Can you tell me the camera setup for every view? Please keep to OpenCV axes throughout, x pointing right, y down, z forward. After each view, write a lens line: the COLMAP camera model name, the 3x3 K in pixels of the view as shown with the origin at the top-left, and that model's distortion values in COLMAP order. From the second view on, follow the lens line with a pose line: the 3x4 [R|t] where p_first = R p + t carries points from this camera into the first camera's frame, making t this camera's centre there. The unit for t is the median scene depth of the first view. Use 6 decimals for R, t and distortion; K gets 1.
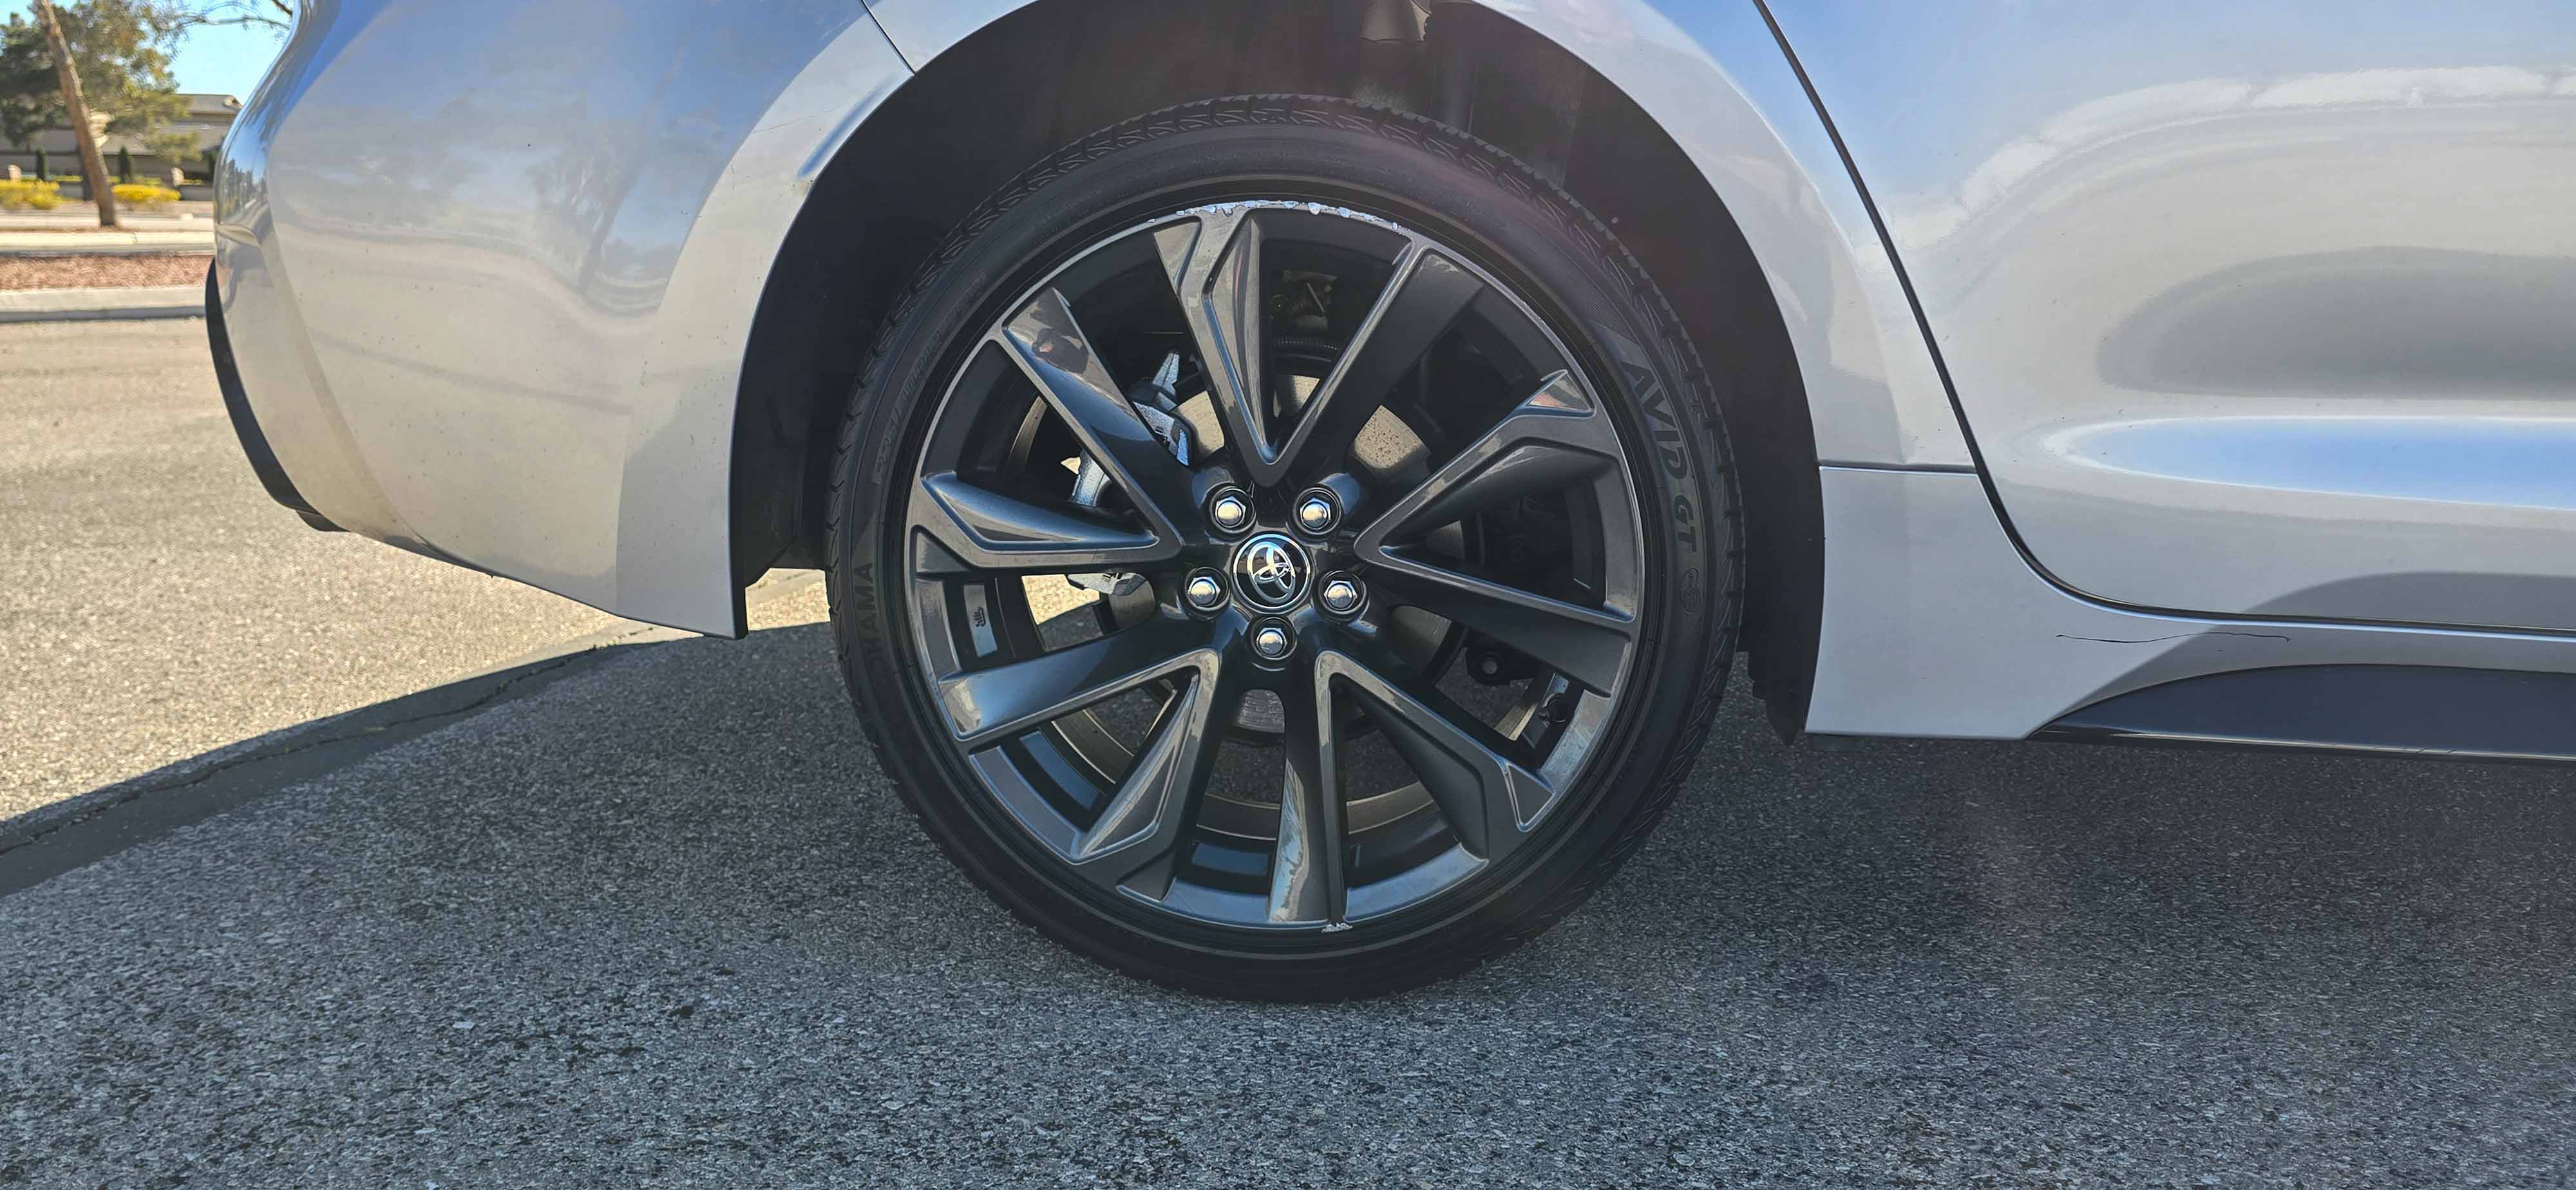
lens RADIAL K [[1778.8, 0, 1284.7], [0, 1778.8, 596.5], [0, 0, 1]] dist [0.022746, -0.004110]
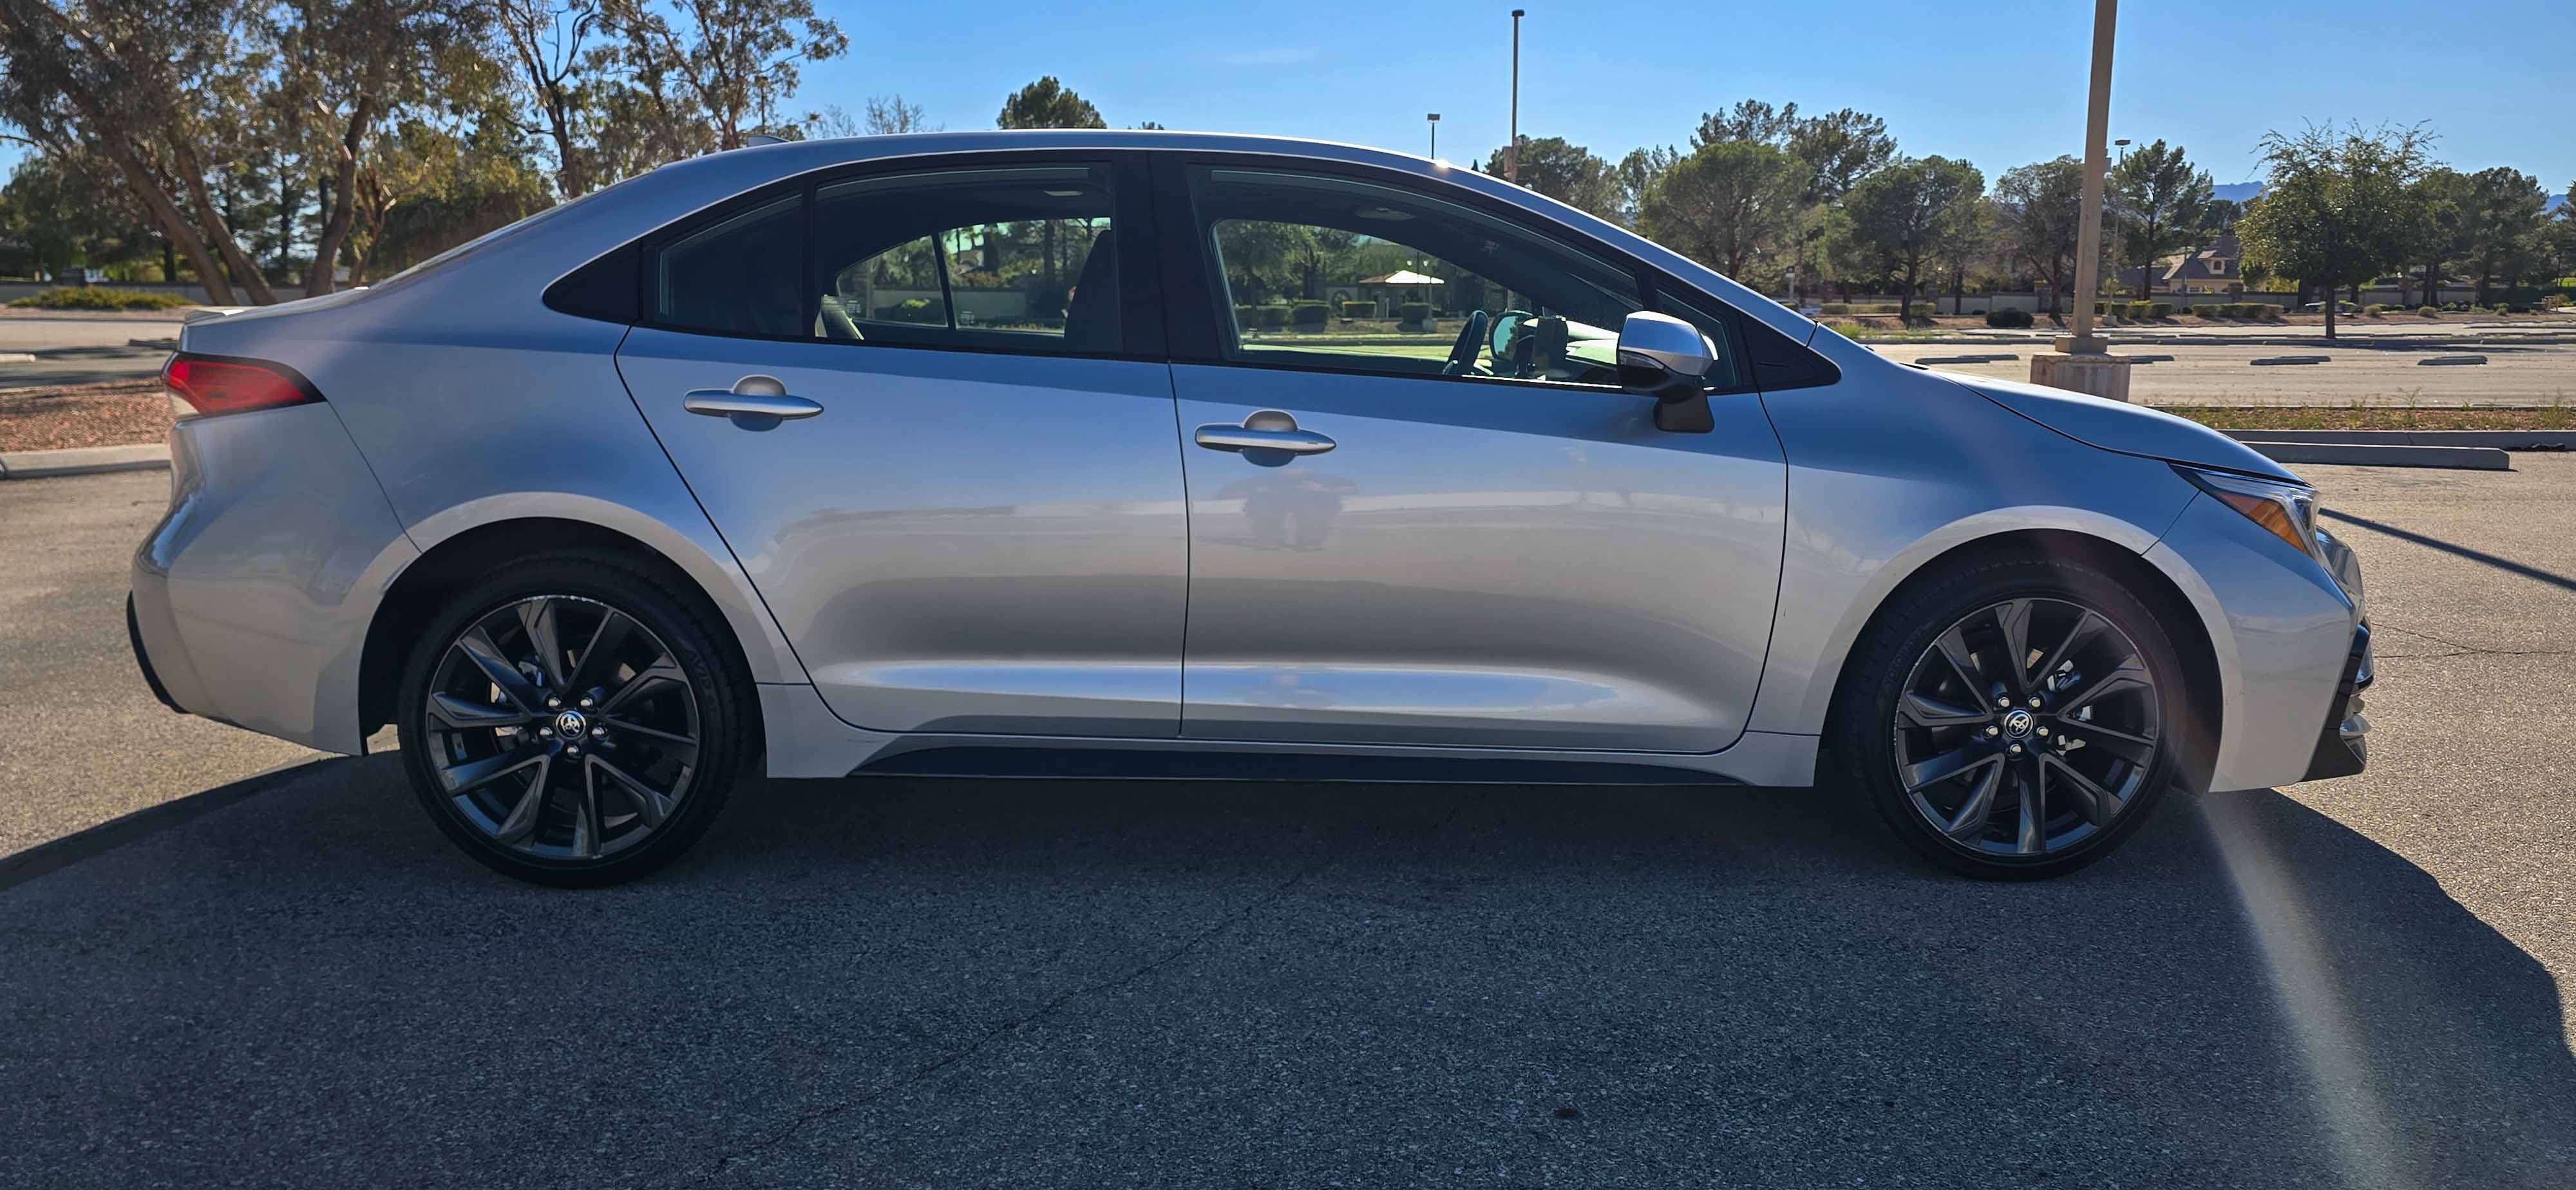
lens RADIAL K [[1778.8, 0, 1306.6], [0, 1778.8, 583.4], [0, 0, 1]] dist [0.022746, -0.004110]
pose [[0.993260, -0.020412, 0.114099, 0.792999], [0.026519, 0.998281, -0.052259, -0.057130], [-0.112836, 0.054933, 0.992094, -1.817110]]
